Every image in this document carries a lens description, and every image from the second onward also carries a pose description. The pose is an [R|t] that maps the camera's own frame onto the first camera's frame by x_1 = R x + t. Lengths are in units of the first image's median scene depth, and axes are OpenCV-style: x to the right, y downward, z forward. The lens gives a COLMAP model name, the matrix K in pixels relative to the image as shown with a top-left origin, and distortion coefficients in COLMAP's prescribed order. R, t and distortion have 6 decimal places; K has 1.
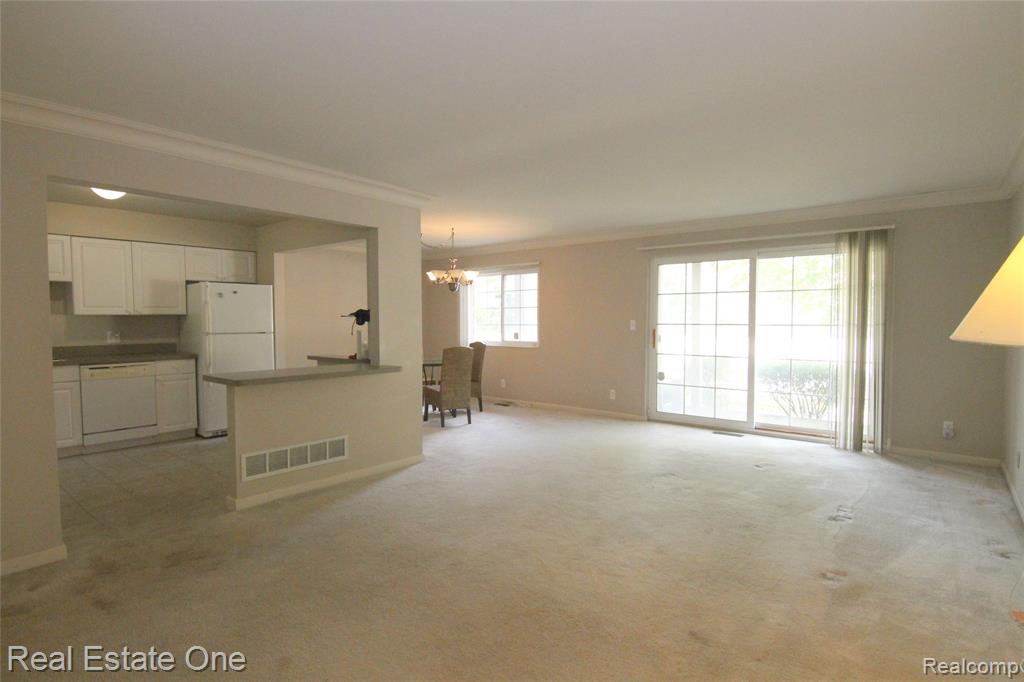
lens RADIAL K [[523.1, 0, 518.1], [0, 523.1, 340.8], [0, 0, 1]] dist [-0.005806, -0.002312]
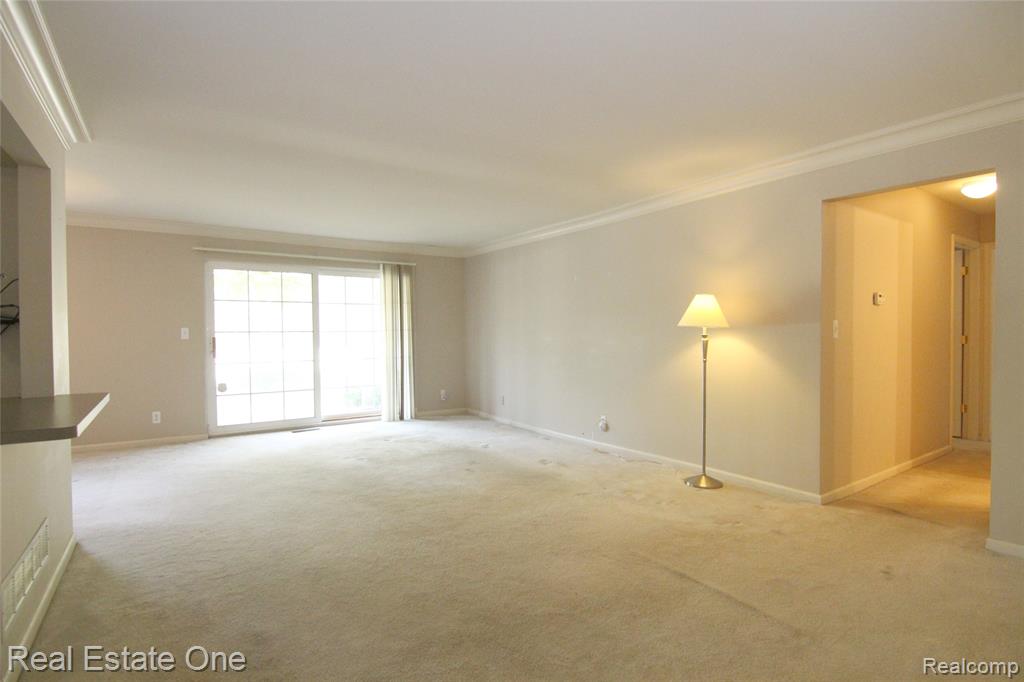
lens RADIAL K [[523.1, 0, 519.7], [0, 523.1, 341.4], [0, 0, 1]] dist [-0.005806, -0.002312]
pose [[0.277377, -0.015968, 0.960628, -0.521243], [0.048753, 0.998808, 0.002525, 0.009491], [-0.959523, 0.046133, 0.277825, 0.247894]]
